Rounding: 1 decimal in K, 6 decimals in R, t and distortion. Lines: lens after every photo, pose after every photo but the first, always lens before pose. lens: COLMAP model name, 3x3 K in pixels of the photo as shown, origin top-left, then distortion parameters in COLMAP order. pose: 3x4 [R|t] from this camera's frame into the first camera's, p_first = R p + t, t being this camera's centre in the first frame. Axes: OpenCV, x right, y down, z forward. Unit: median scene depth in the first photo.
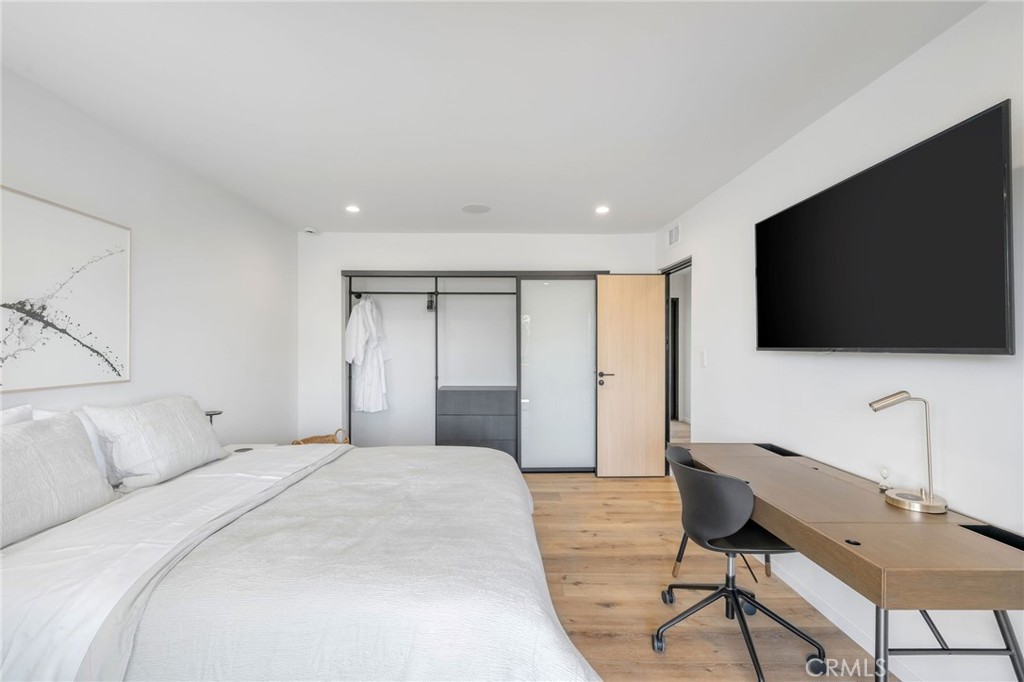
lens RADIAL K [[432.9, 0, 508.8], [0, 432.9, 344.9], [0, 0, 1]] dist [0.003887, -0.000652]
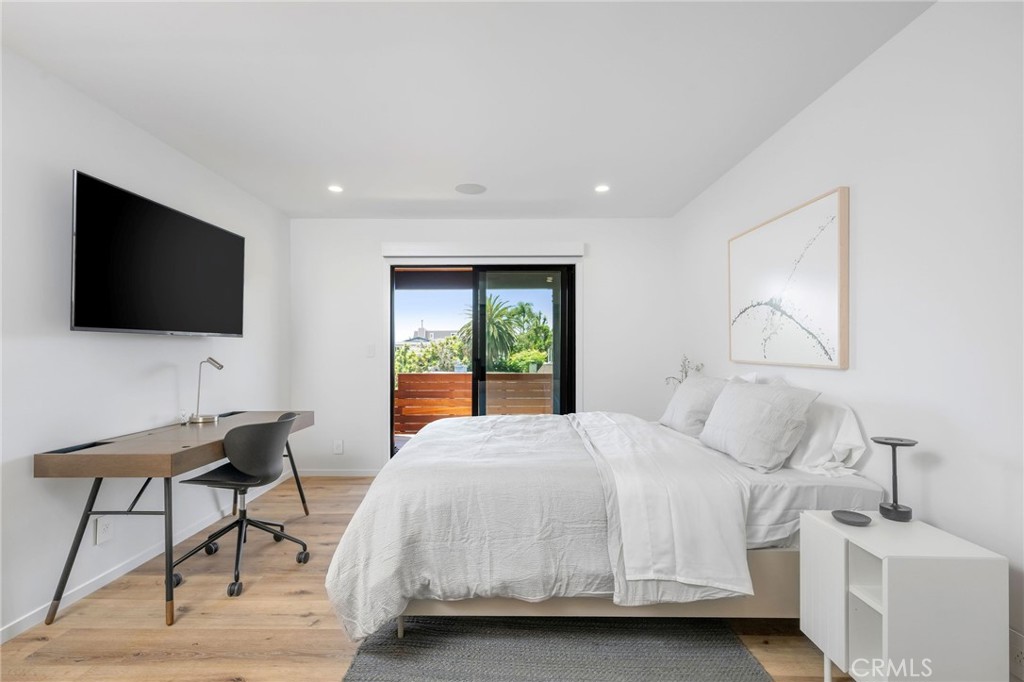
lens RADIAL K [[464.3, 0, 513.0], [0, 464.3, 342.5], [0, 0, 1]] dist [-0.001481, 0.000018]
pose [[-0.999139, -0.001691, 0.041459, -0.321192], [-0.002316, 0.999884, -0.015035, 0.057457], [-0.041428, -0.015118, -0.999027, 2.255195]]
